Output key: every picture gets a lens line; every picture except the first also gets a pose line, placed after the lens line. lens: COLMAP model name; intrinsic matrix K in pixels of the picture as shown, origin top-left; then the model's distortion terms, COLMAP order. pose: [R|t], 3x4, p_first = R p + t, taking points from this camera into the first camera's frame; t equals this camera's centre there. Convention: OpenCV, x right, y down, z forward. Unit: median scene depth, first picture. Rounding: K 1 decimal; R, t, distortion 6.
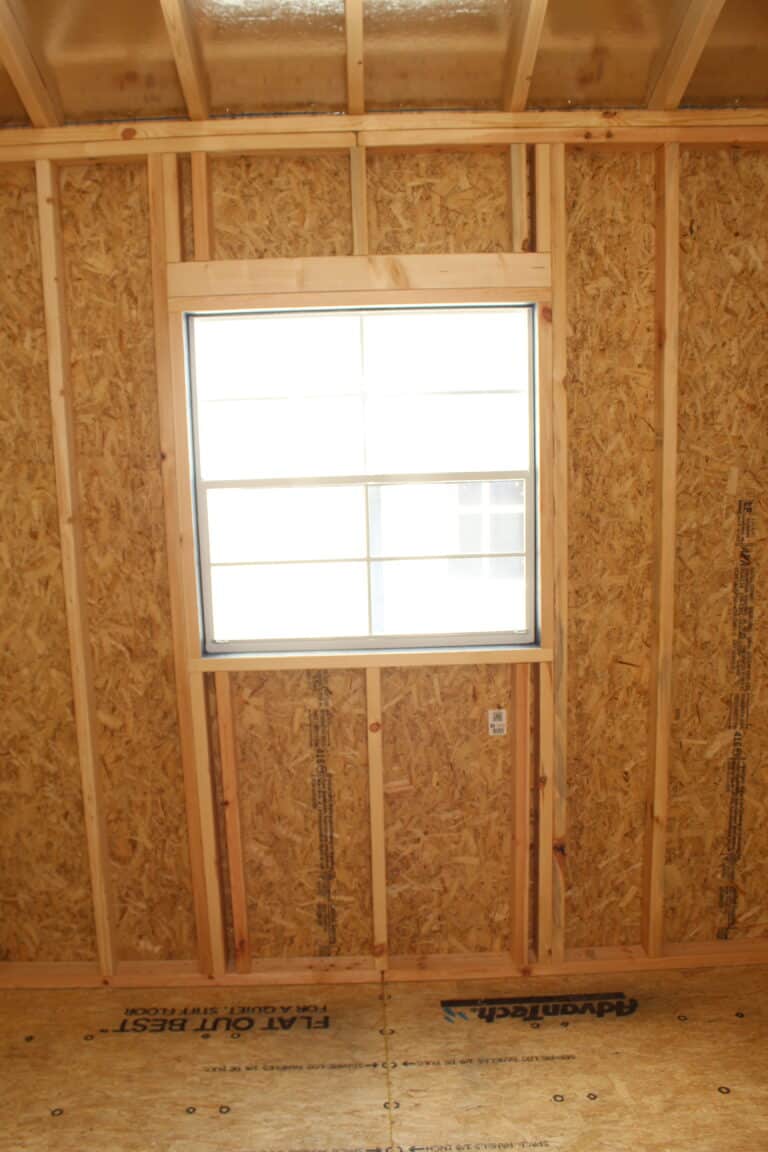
lens RADIAL K [[968.8, 0, 384.0], [0, 968.8, 576.0], [0, 0, 1]] dist [-0.147842, 0.135119]
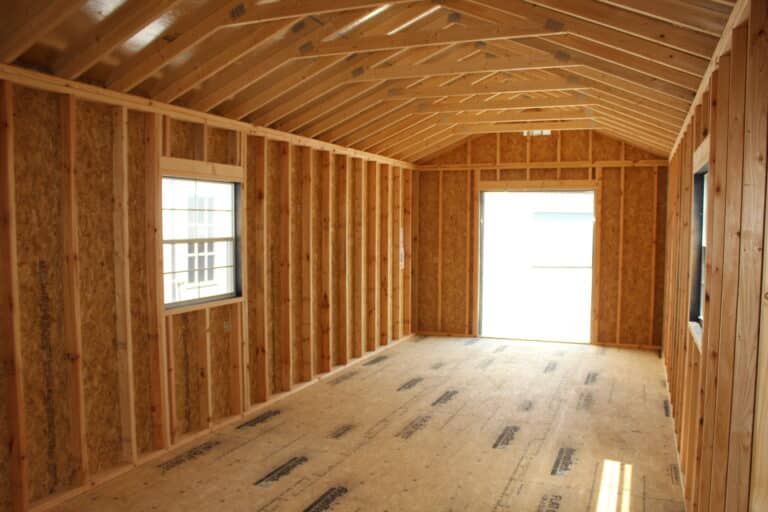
lens RADIAL K [[645.9, 0, 383.3], [0, 645.9, 265.0], [0, 0, 1]] dist [-0.147842, 0.135119]
pose [[0.384480, -0.029304, 0.922668, -1.501258], [0.127357, 0.991622, -0.021576, 0.076069], [-0.914306, 0.125804, 0.384991, -0.171507]]
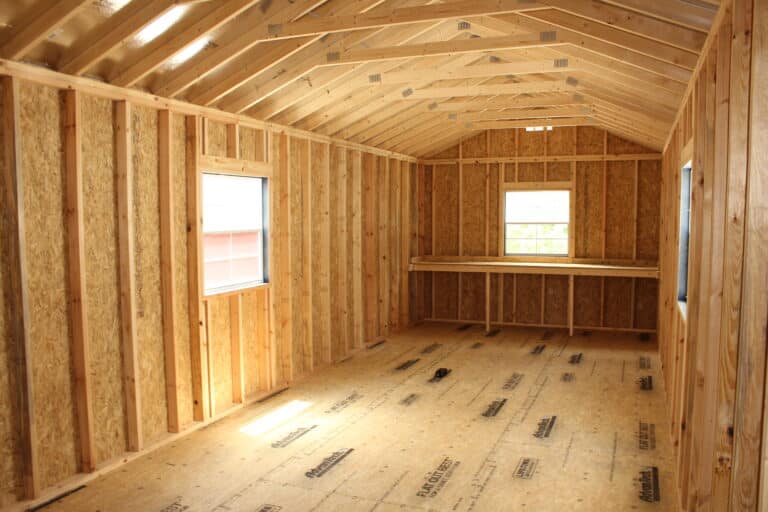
lens RADIAL K [[645.9, 0, 383.3], [0, 645.9, 265.0], [0, 0, 1]] dist [-0.147842, 0.135119]
pose [[-0.378470, 0.105992, -0.919525, 1.665062], [-0.129359, 0.977616, 0.165931, -0.186594], [0.916530, 0.181749, -0.356287, 0.867513]]
